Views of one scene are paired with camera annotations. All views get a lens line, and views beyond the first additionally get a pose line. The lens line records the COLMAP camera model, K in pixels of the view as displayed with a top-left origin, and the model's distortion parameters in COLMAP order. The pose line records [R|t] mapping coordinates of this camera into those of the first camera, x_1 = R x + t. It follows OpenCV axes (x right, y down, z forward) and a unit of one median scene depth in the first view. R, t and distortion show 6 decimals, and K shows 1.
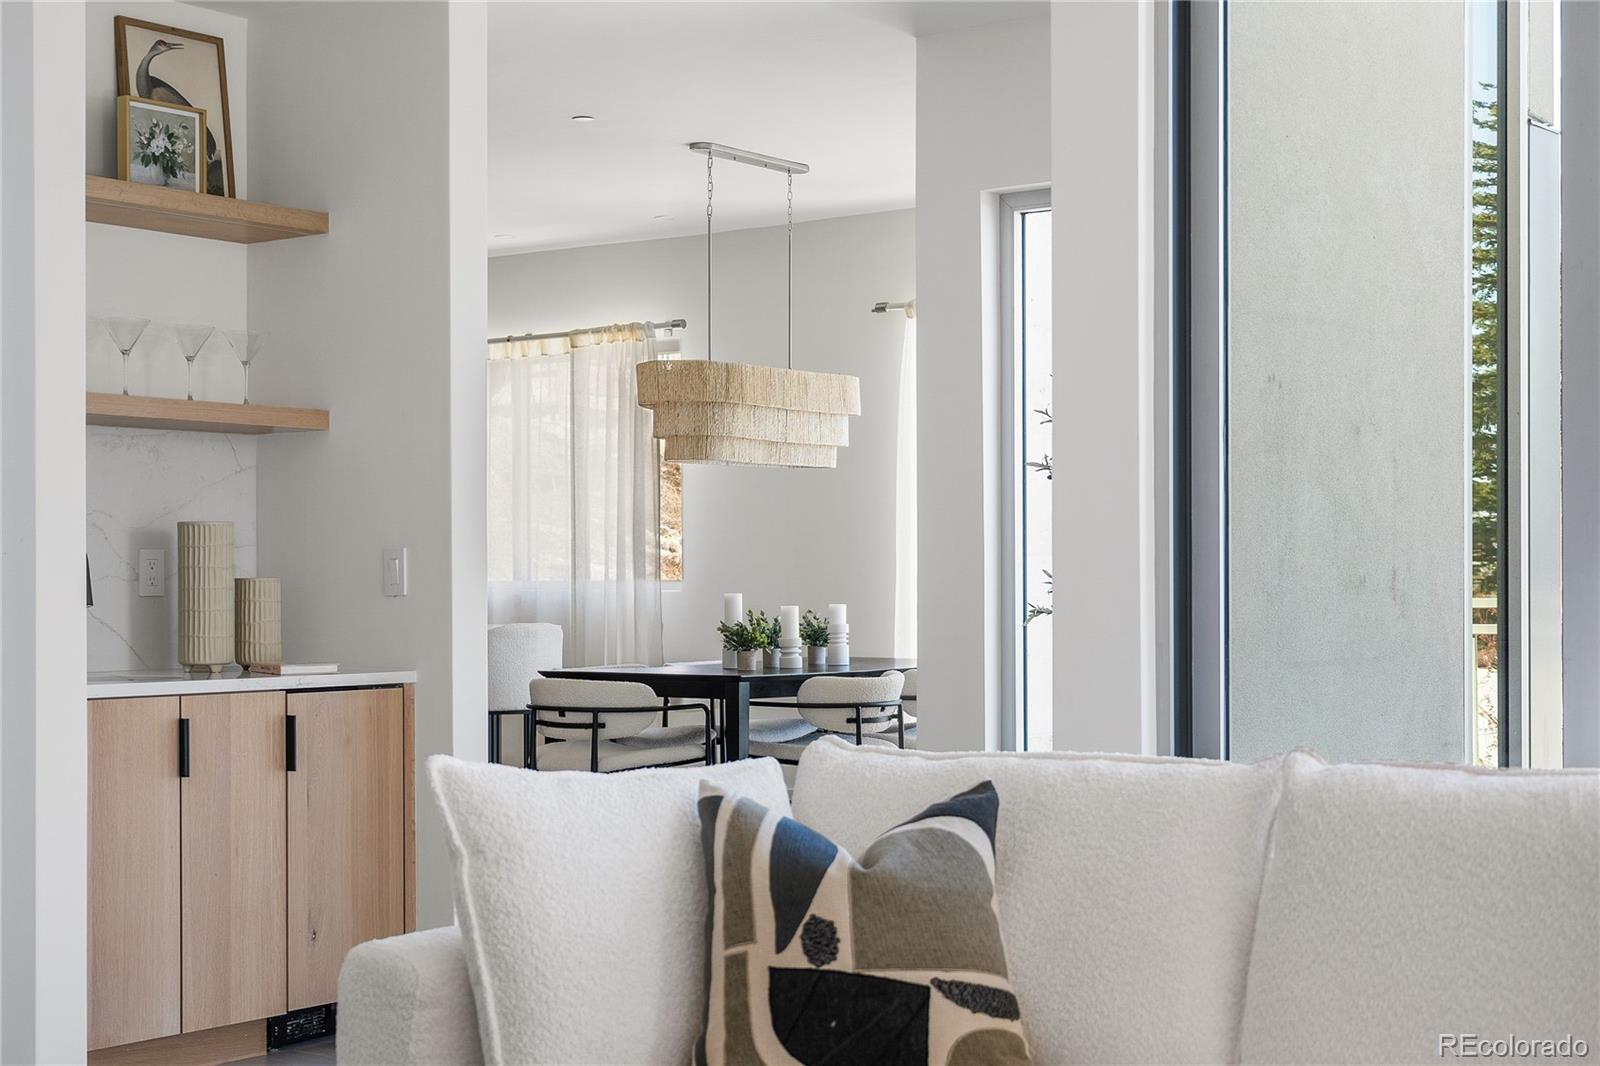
lens RADIAL K [[2352.7, 0, 797.9], [0, 2352.7, 504.2], [0, 0, 1]] dist [-0.003076, 0.012688]
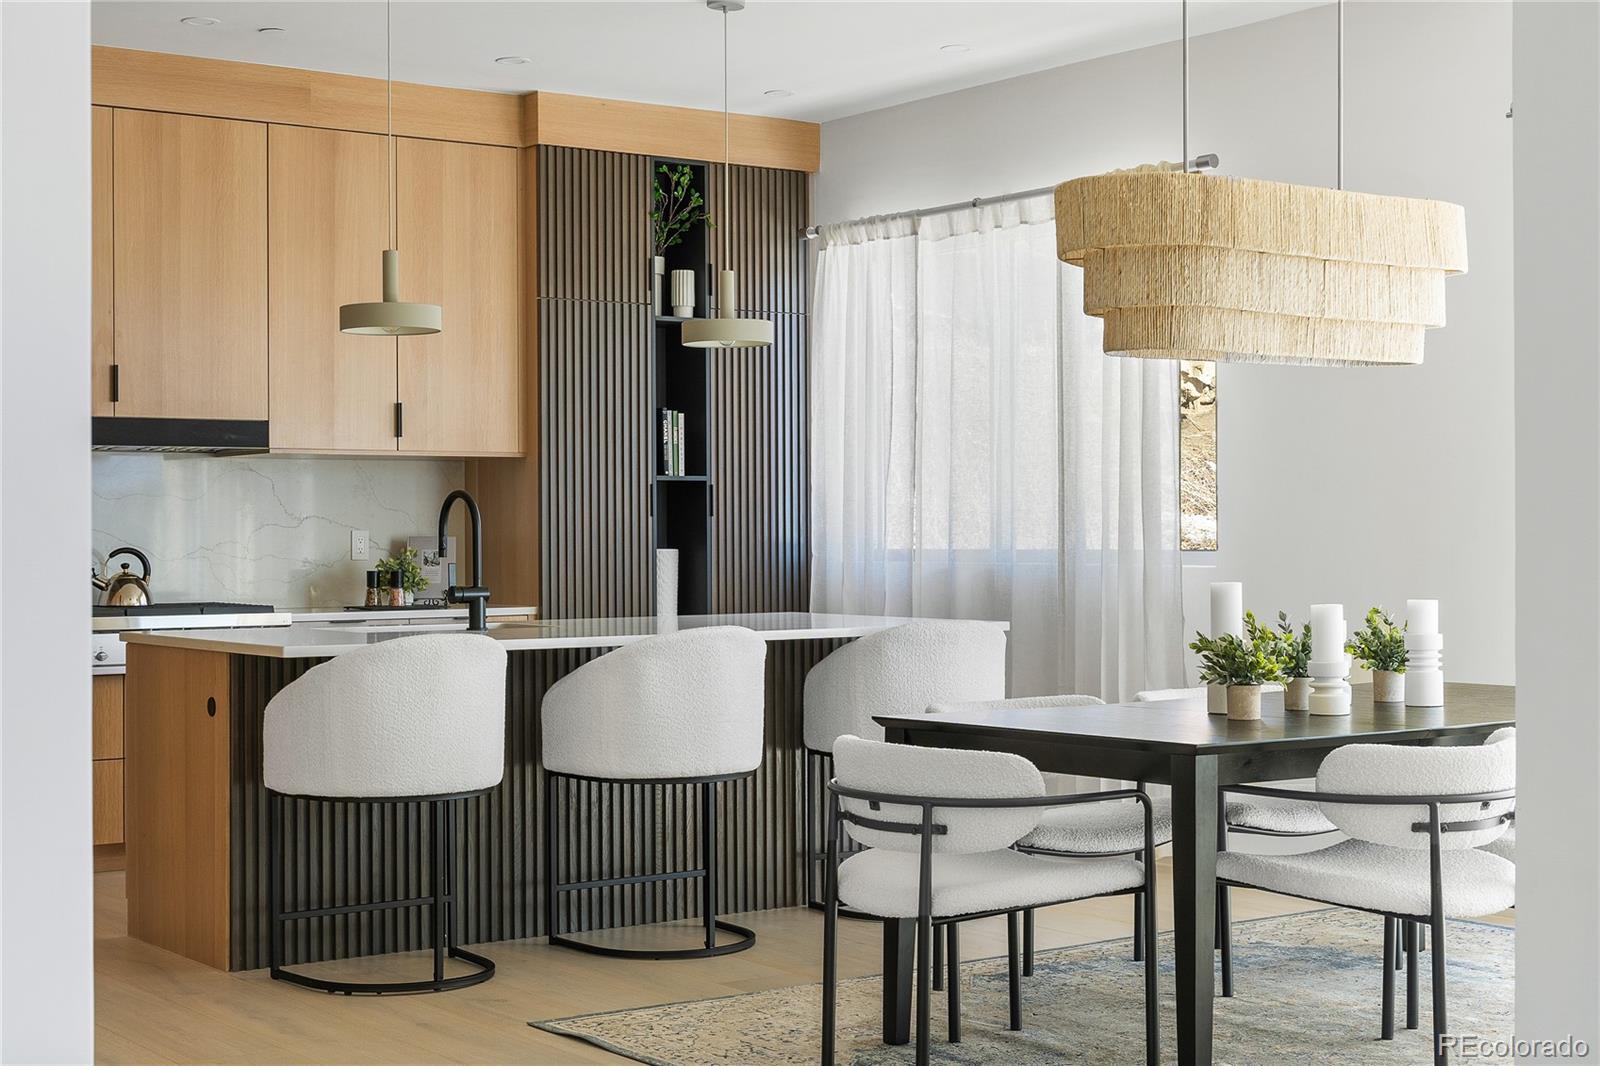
lens RADIAL K [[2352.7, 0, 797.9], [0, 2352.7, 504.2], [0, 0, 1]] dist [-0.003076, 0.012688]
pose [[0.955044, -0.006145, -0.296400, 0.043203], [0.012296, 0.999746, 0.018894, 0.006801], [0.296209, -0.021689, 0.954877, 0.423262]]
